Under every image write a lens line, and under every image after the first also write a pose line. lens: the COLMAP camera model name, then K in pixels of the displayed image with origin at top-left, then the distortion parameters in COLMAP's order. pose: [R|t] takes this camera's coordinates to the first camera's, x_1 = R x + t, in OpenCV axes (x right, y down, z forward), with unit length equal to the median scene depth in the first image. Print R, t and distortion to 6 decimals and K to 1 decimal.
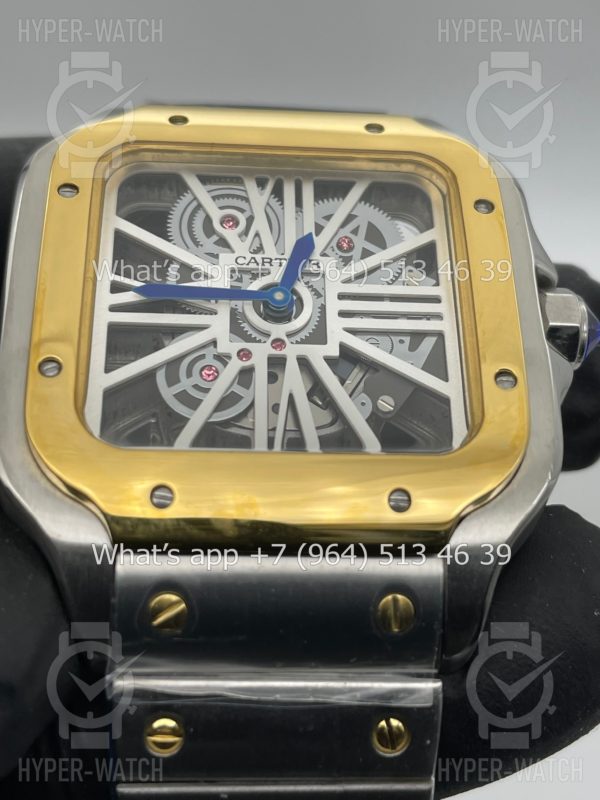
lens RADIAL K [[1212.3, 0, 300.0], [0, 1212.3, 400.0], [0, 0, 1]] dist [0.016526, -0.001855]
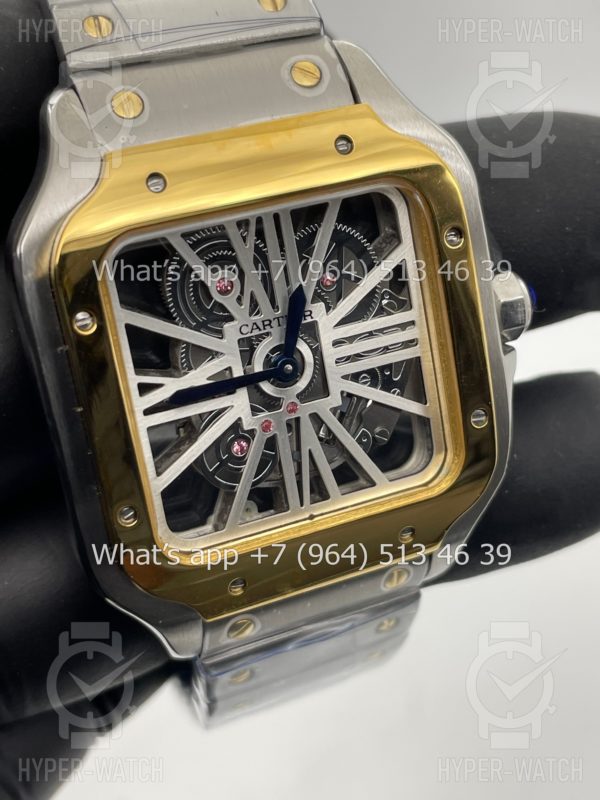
lens RADIAL K [[1212.3, 0, 300.0], [0, 1212.3, 400.0], [0, 0, 1]] dist [0.016526, -0.001855]
pose [[0.953599, -0.214141, 0.211644, -0.246694], [0.007319, 0.719228, 0.694736, -0.830285], [-0.300992, -0.660950, 0.687422, 0.197971]]
